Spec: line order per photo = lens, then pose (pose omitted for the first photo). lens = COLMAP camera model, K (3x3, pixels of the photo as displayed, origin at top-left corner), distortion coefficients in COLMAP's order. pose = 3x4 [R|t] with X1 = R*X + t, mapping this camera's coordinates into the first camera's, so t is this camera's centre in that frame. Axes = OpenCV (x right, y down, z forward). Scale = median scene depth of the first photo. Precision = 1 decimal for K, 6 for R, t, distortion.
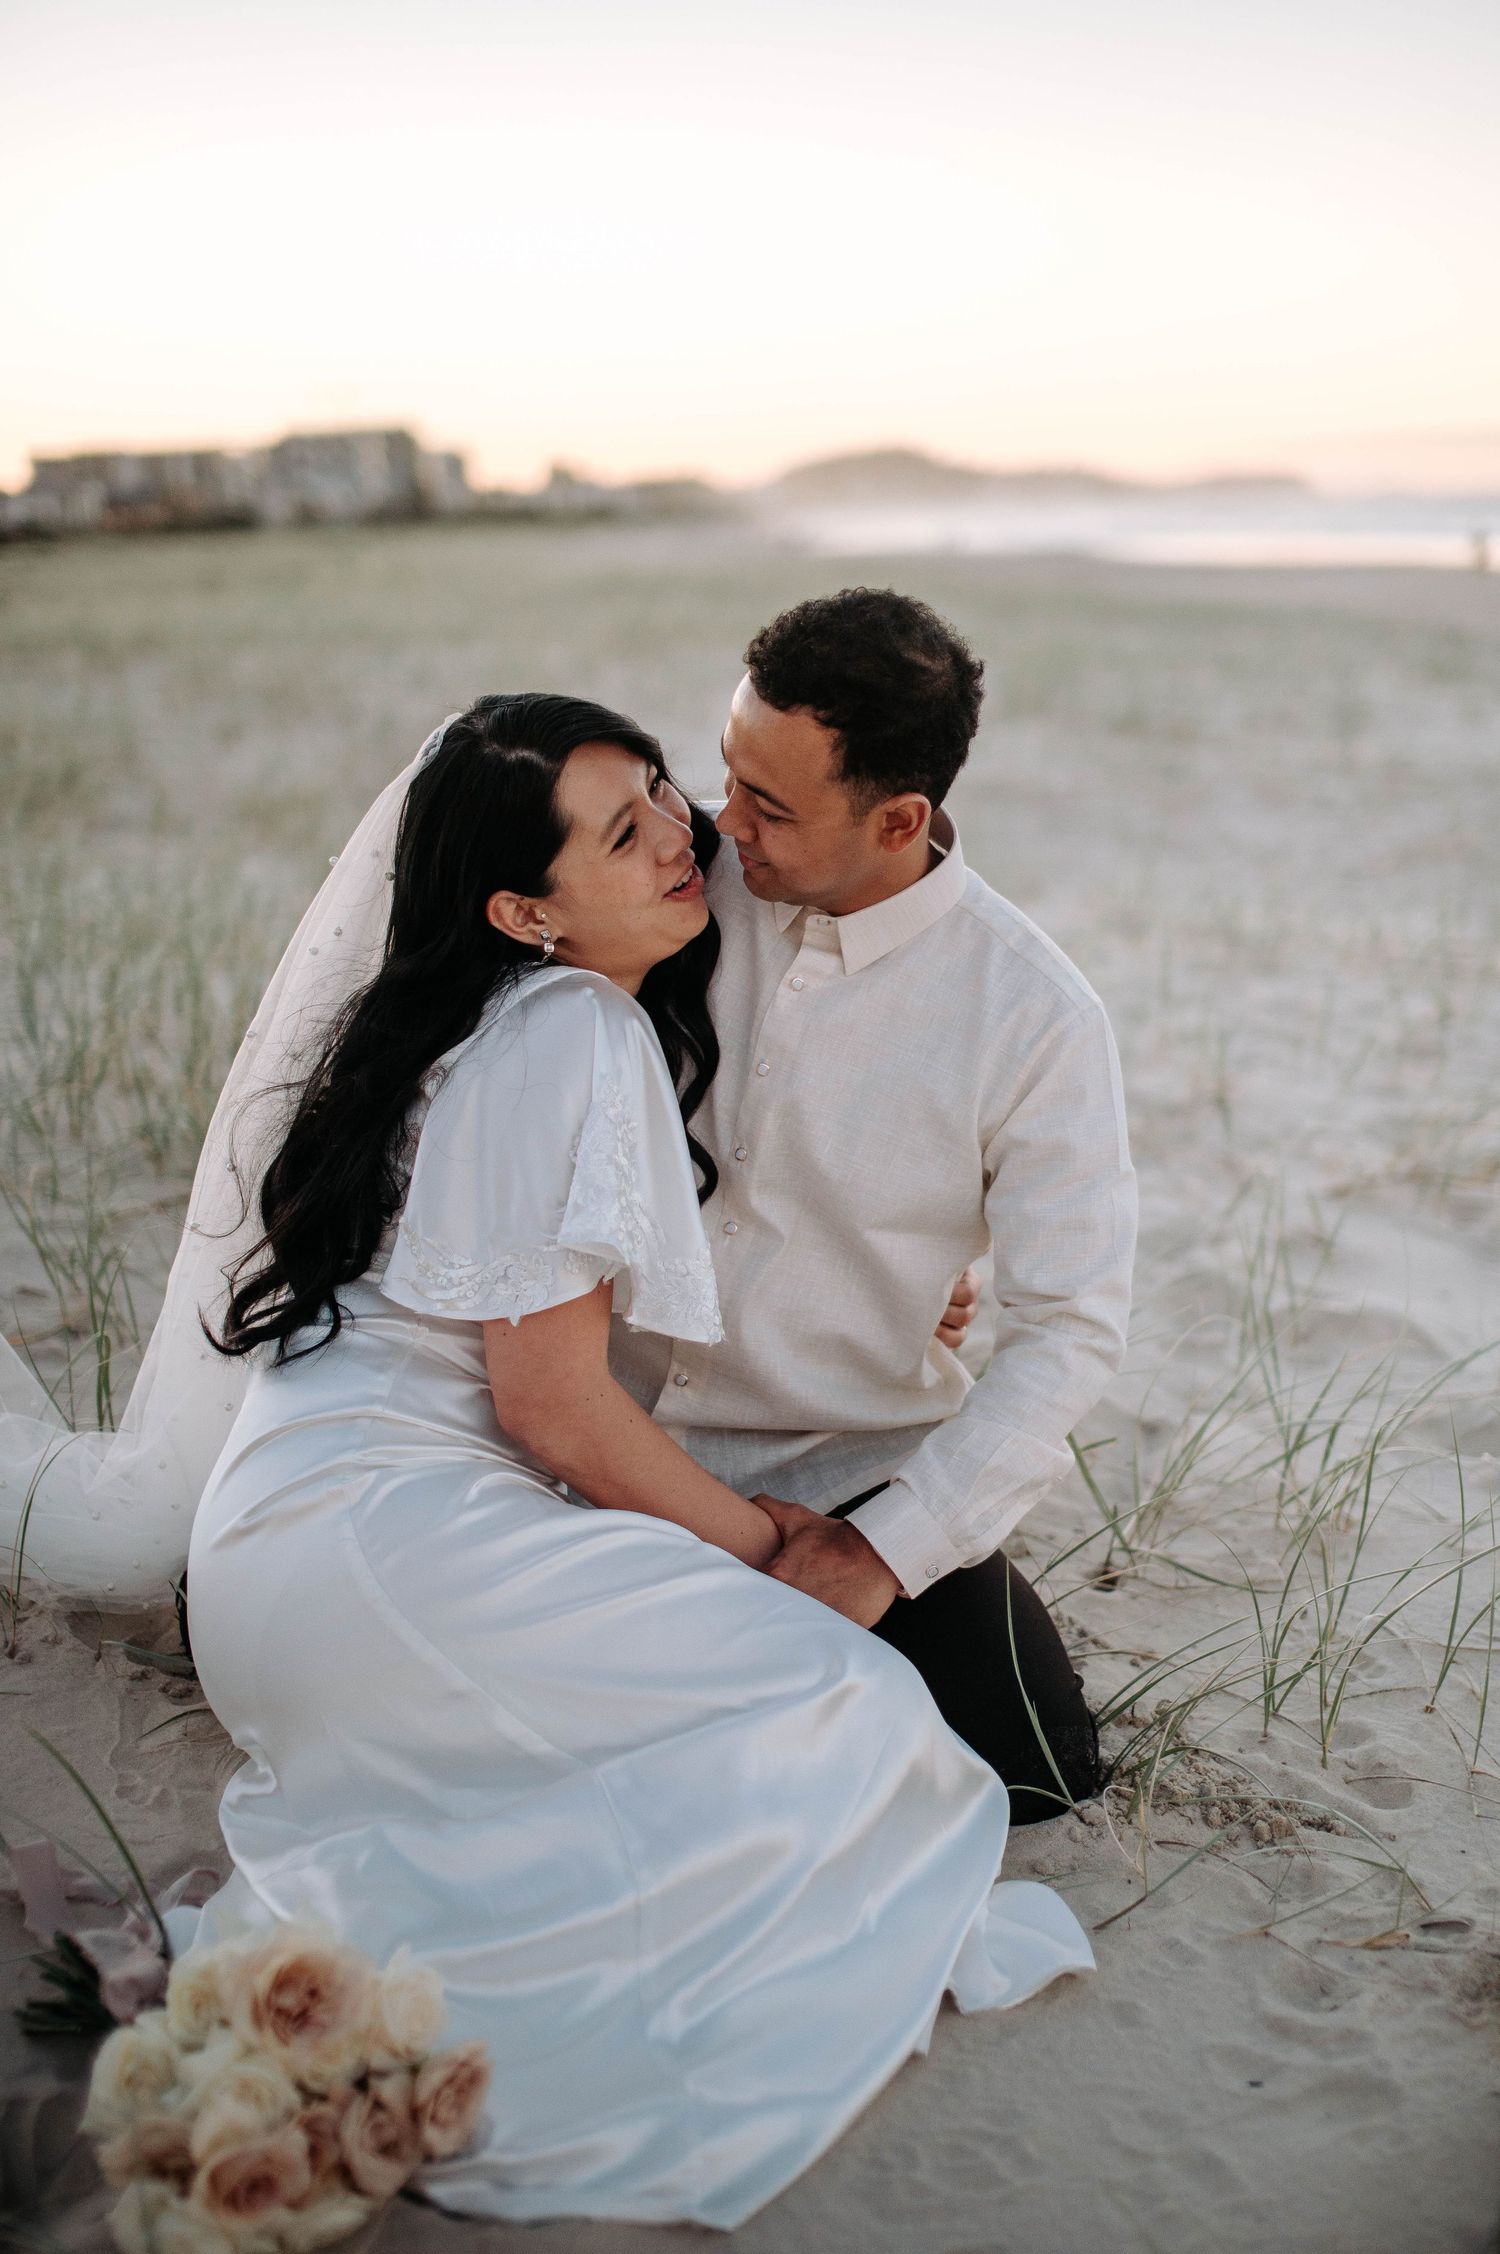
lens RADIAL K [[3054.7, 0, 728.9], [0, 3054.7, 1117.0], [0, 0, 1]] dist [-0.096767, 0.000000]
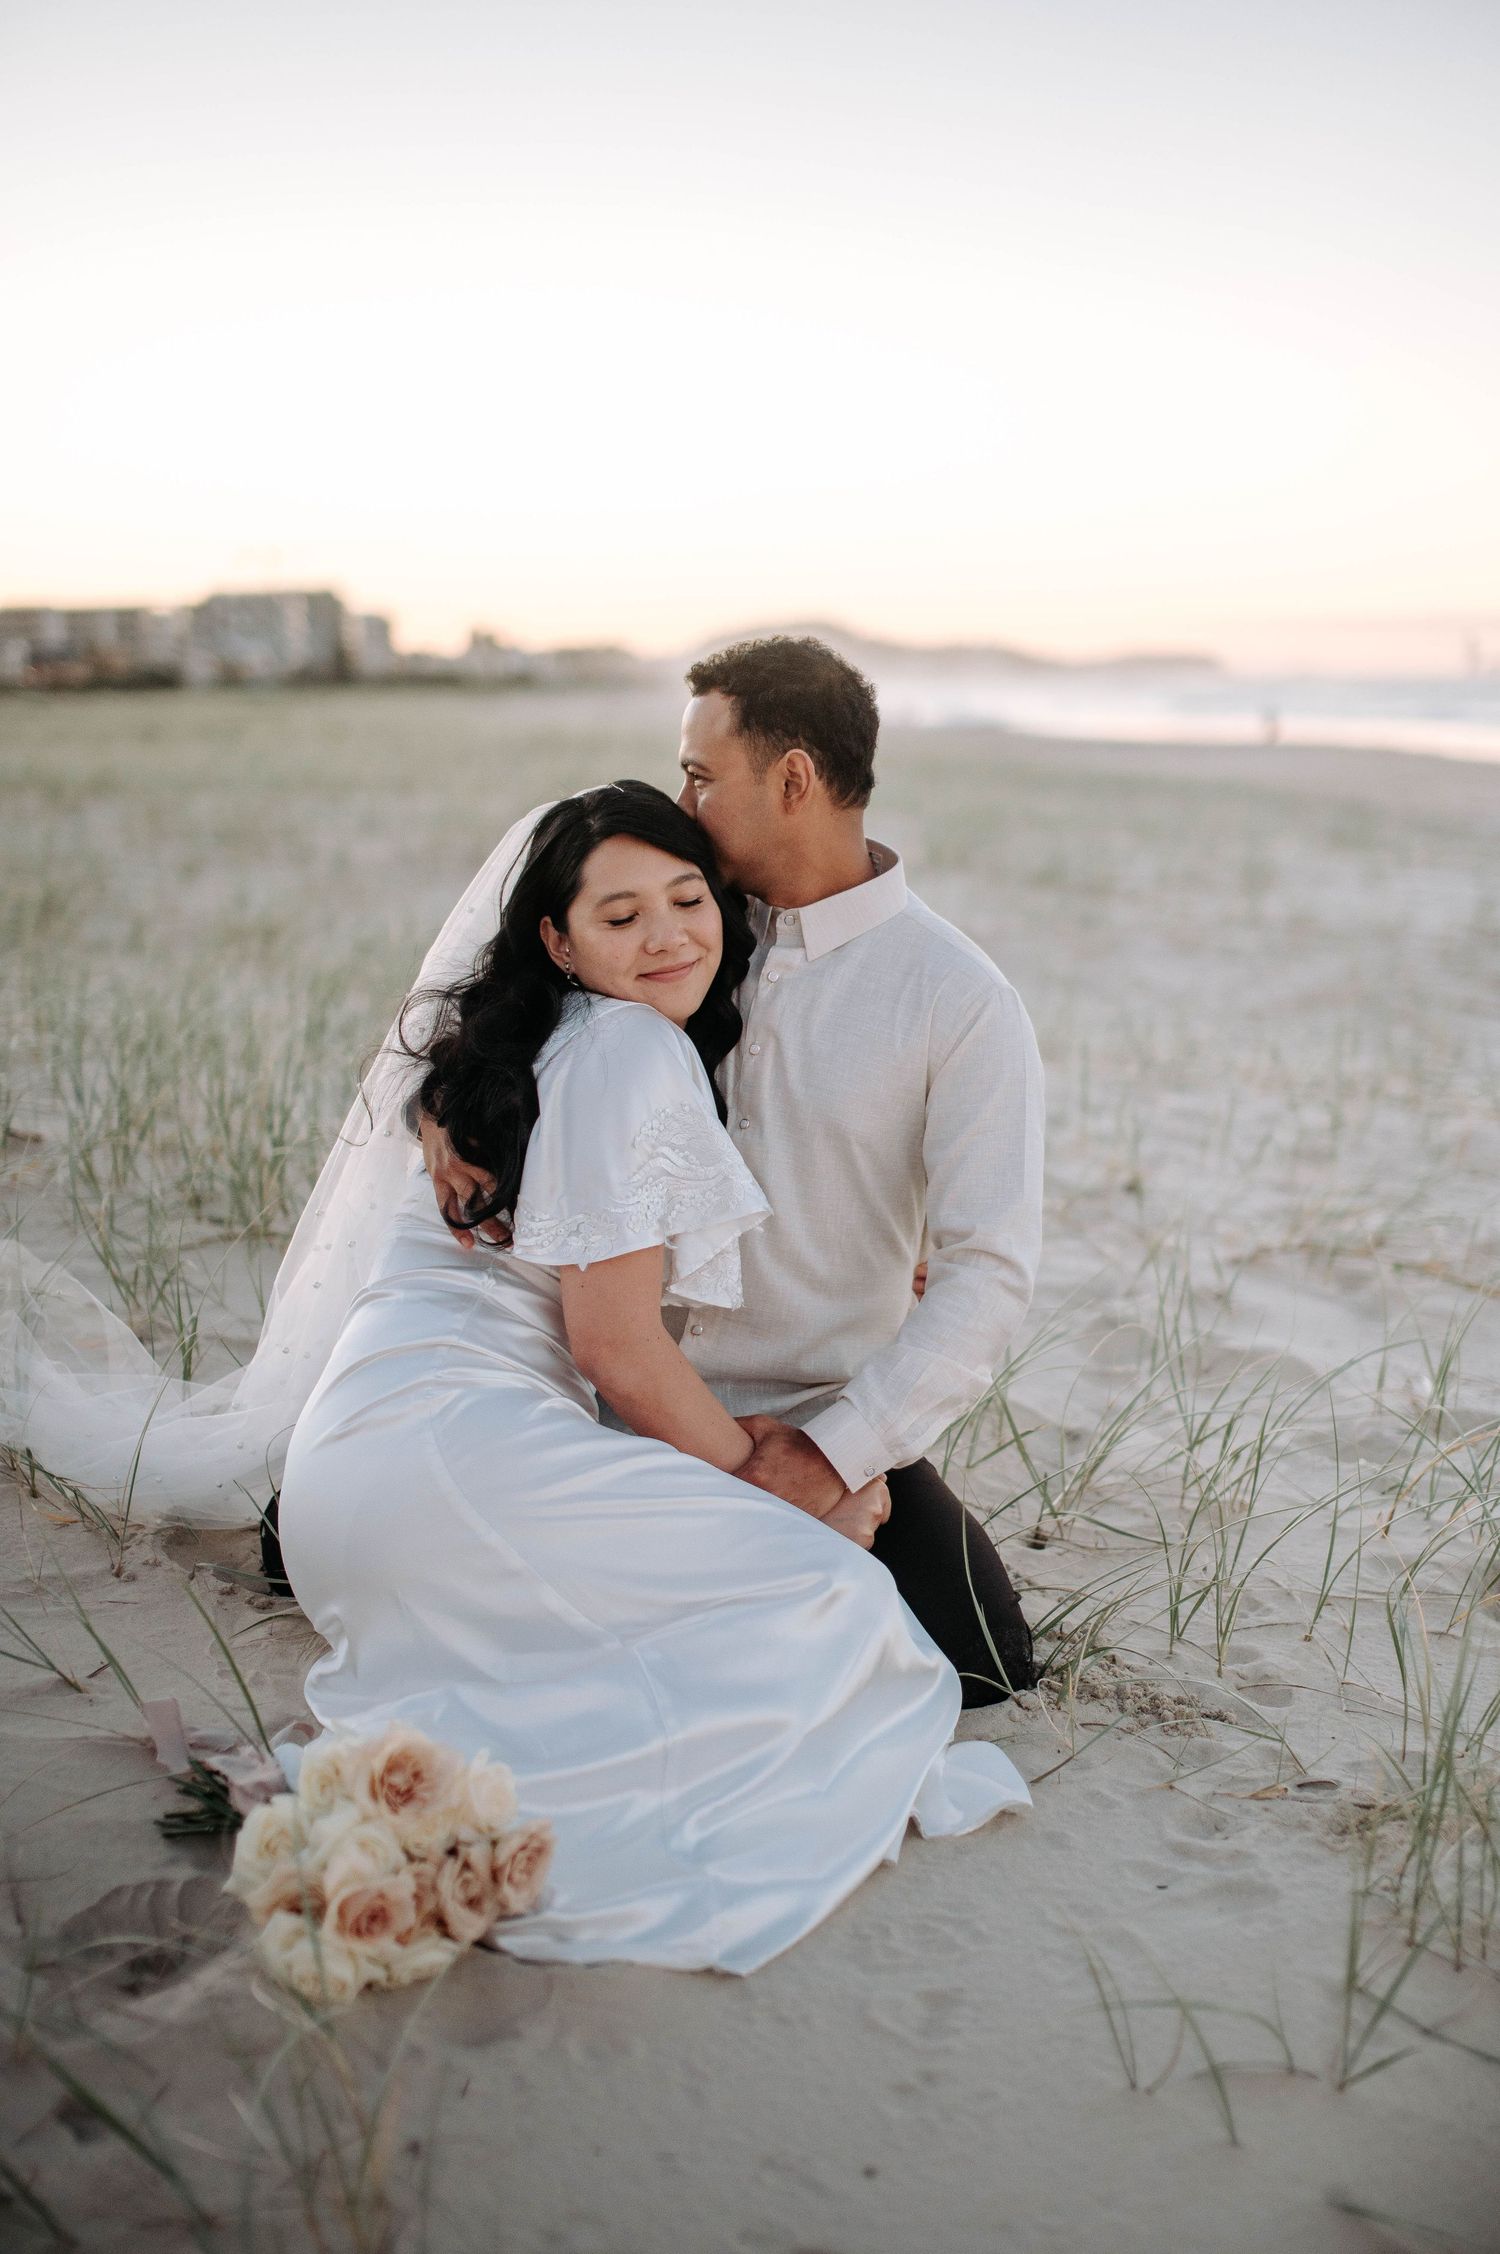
lens RADIAL K [[3054.7, 0, 768.8], [0, 3054.7, 1138.7], [0, 0, 1]] dist [-0.096767, 0.000000]
pose [[0.999032, 0.014574, 0.041514, -0.034338], [-0.012575, 0.998767, -0.048026, 0.060766], [-0.042162, 0.047458, 0.997983, -0.200612]]
